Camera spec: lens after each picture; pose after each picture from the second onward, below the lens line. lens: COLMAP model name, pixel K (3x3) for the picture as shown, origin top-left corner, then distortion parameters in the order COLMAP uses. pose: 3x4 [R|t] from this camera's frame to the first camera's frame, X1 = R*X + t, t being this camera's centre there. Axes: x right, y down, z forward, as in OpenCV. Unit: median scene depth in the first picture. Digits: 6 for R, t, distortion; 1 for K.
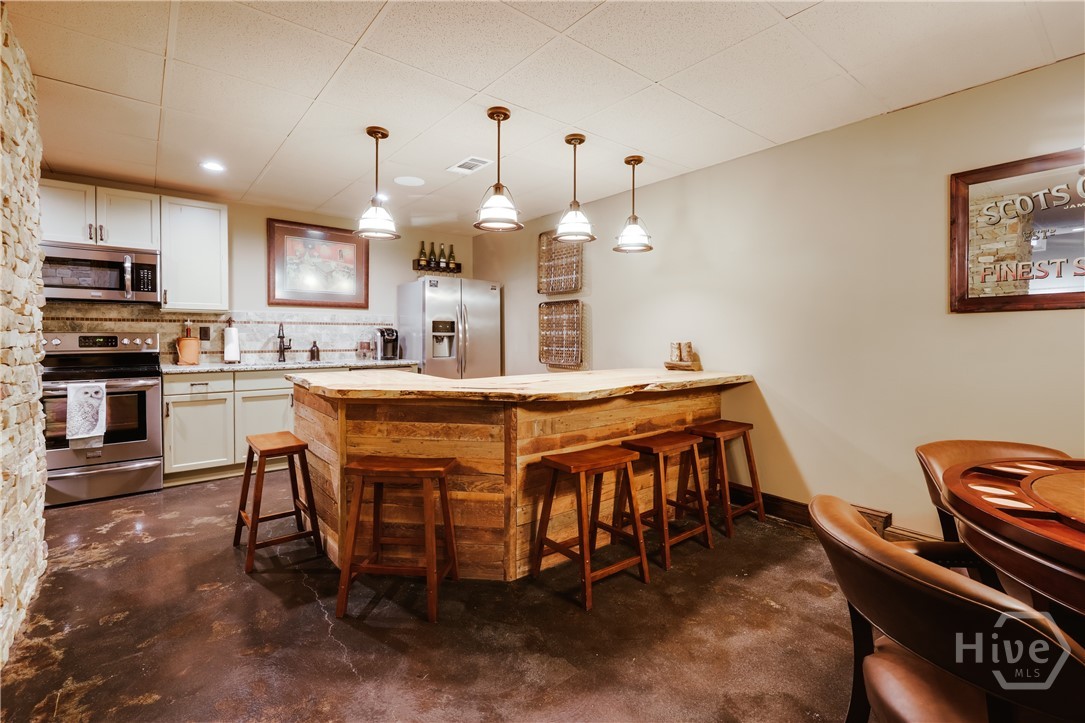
lens RADIAL K [[479.5, 0, 537.1], [0, 479.5, 344.0], [0, 0, 1]] dist [-0.000835, -0.000141]
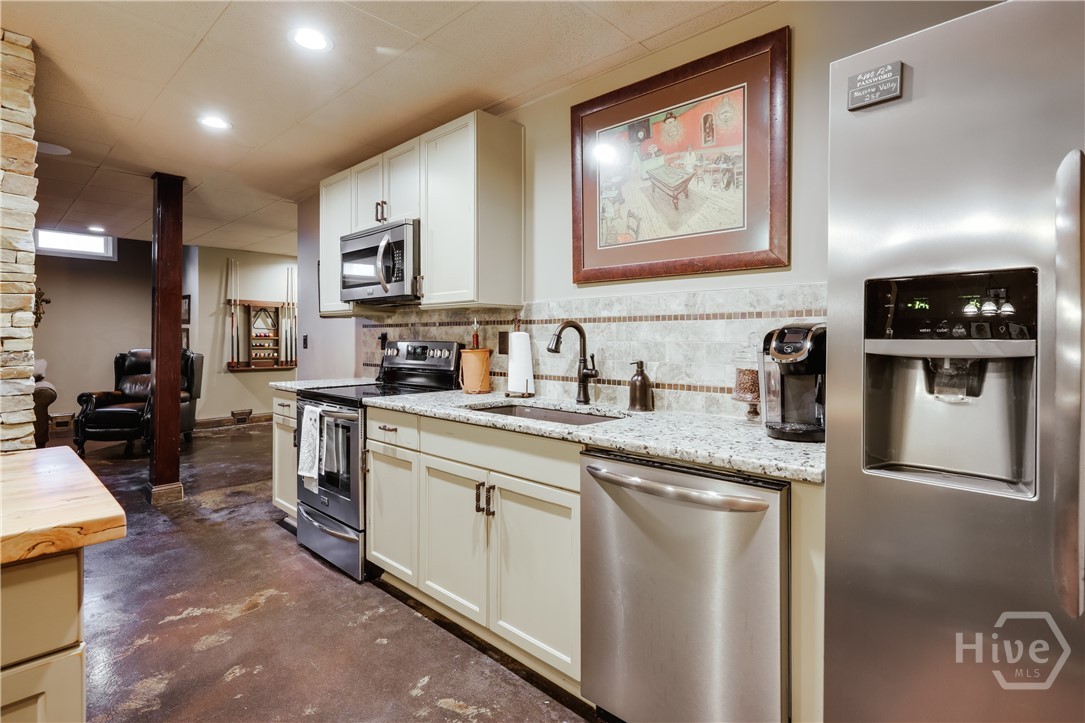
lens RADIAL K [[543.8, 0, 545.2], [0, 543.8, 345.8], [0, 0, 1]] dist [0.000631, 0.000159]
pose [[0.136000, 0.007862, -0.990678, -0.016729], [-0.021220, 0.999762, 0.005021, -0.024826], [0.990482, 0.020340, 0.136135, 1.063384]]
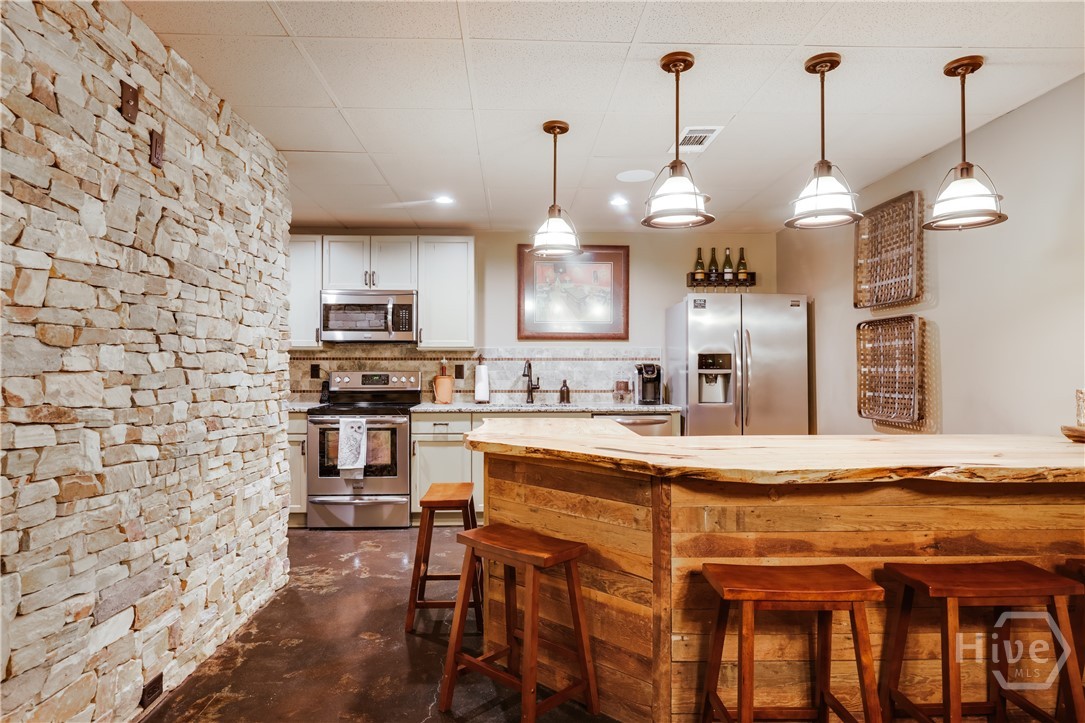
lens RADIAL K [[619.0, 0, 542.5], [0, 619.0, 361.5], [0, 0, 1]] dist [-0.001004, -0.000151]
pose [[0.802988, -0.010203, -0.595908, 0.202089], [-0.008569, 0.999552, -0.028661, -0.008661], [0.595934, 0.028120, 0.802541, 0.110853]]
